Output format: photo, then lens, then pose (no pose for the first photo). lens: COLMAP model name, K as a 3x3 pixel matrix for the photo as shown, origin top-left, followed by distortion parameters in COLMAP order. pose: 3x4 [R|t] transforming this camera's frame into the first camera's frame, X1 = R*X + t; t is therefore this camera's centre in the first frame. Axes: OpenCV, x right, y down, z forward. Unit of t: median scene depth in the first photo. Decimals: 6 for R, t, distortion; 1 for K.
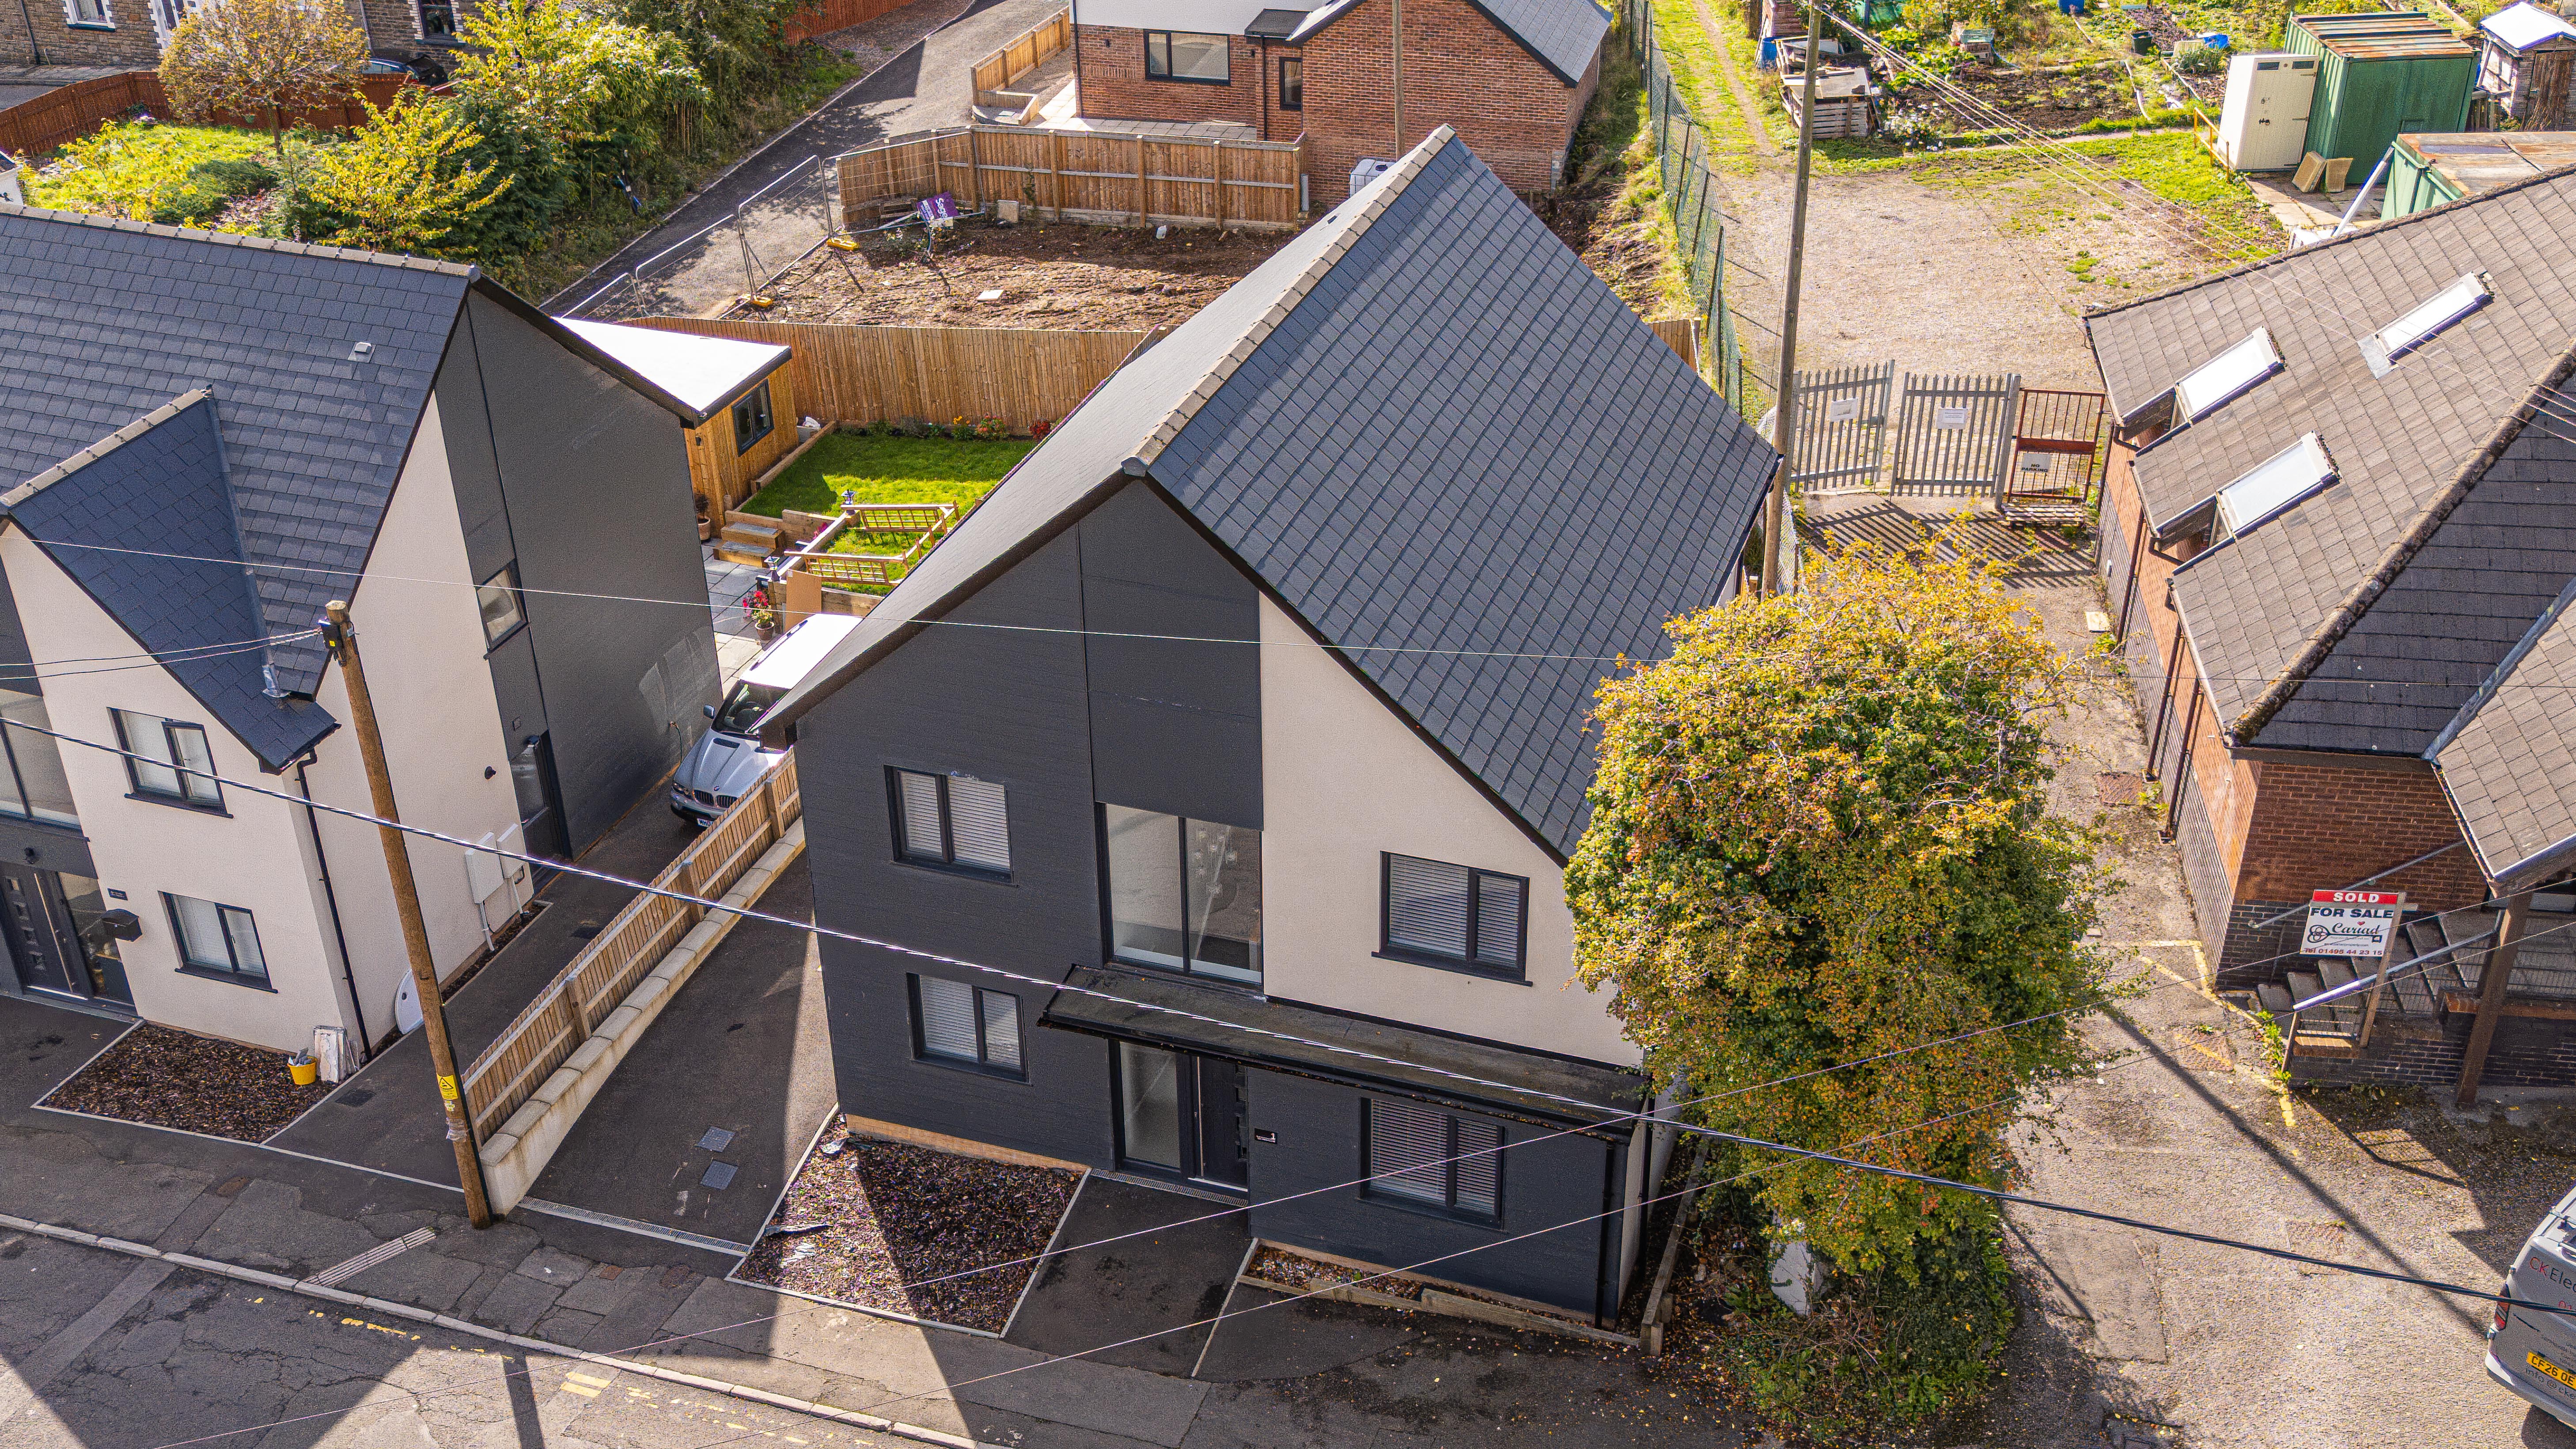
lens RADIAL K [[2640.5, 0, 1833.3], [0, 2640.5, 721.2], [0, 0, 1]] dist [0.042801, 0.009649]
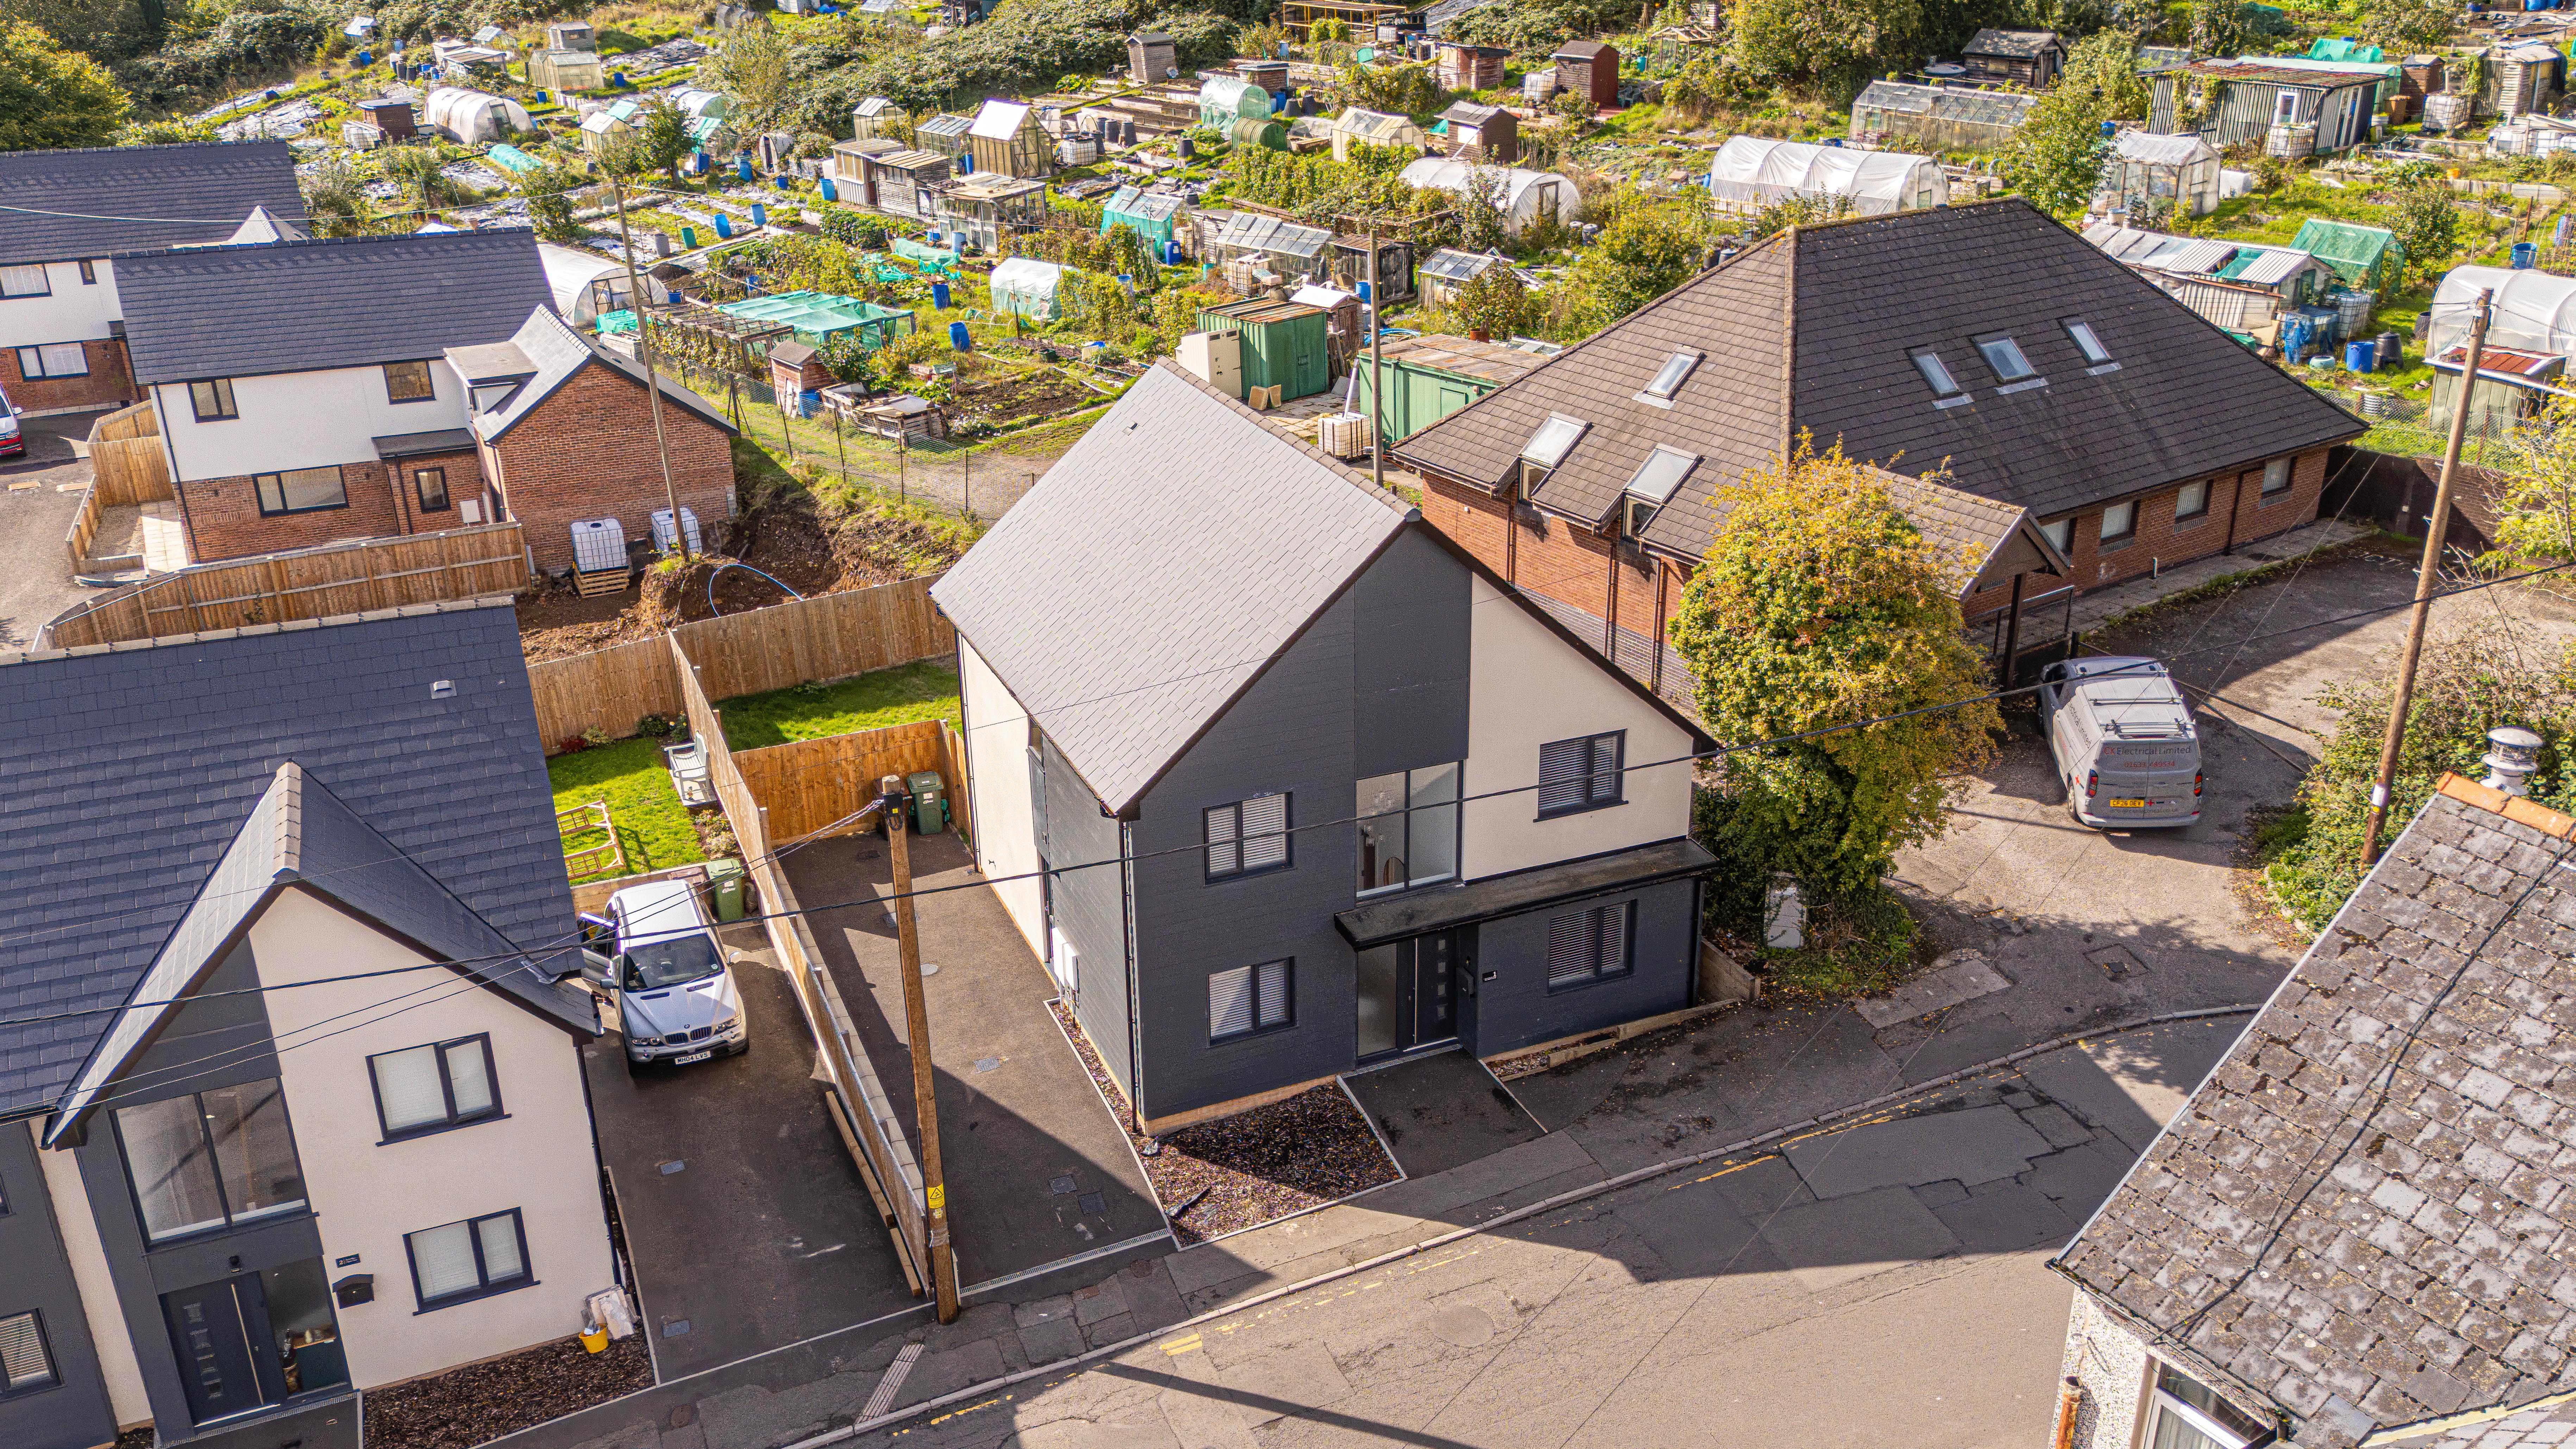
lens RADIAL K [[2054.8, 0, 1279.6], [0, 2054.8, 720.7], [0, 0, 1]] dist [0.118724, -0.258485]
pose [[0.720456, -0.241235, 0.650191, -0.864173], [0.339082, 0.940374, -0.026827, 0.013465], [-0.604951, 0.239796, 0.759297, 0.147338]]
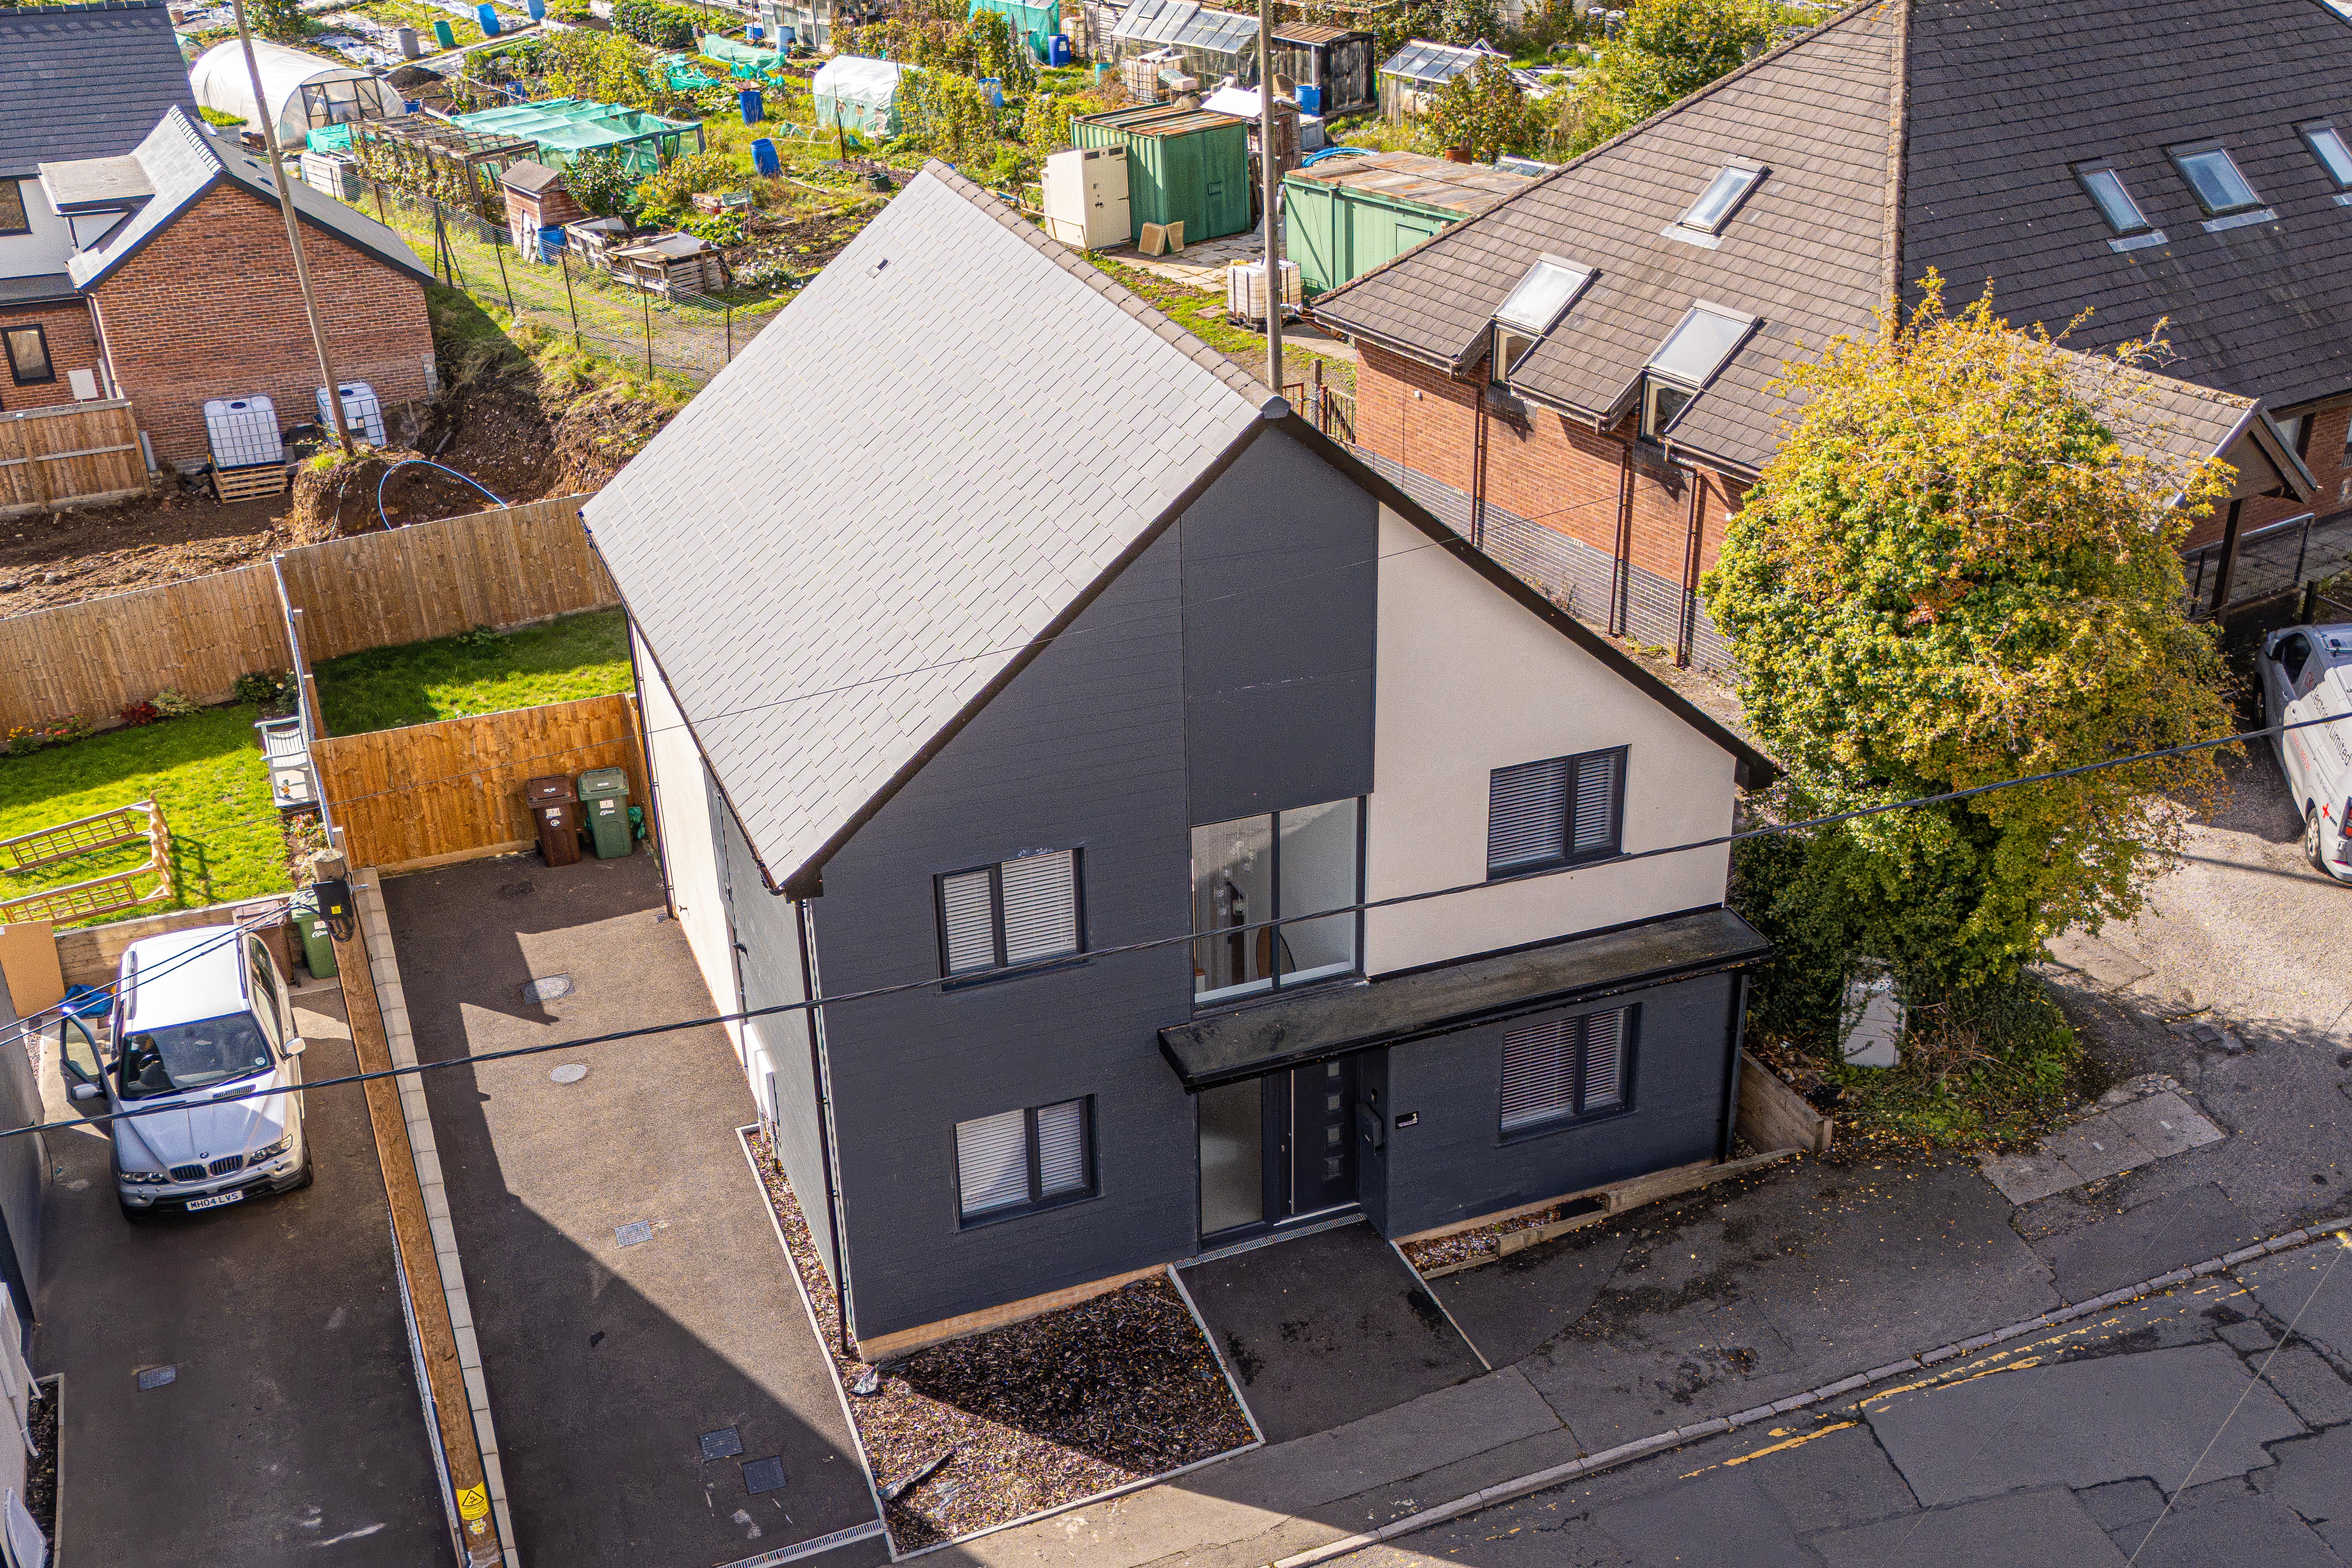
lens RADIAL K [[2293.7, 0, 1080.4], [0, 2293.7, 694.4], [0, 0, 1]] dist [0.064785, -0.057892]
pose [[0.774763, -0.247333, 0.581867, -0.637360], [0.320035, 0.947113, -0.023543, -0.004719], [-0.545271, 0.204458, 0.812943, 0.315673]]
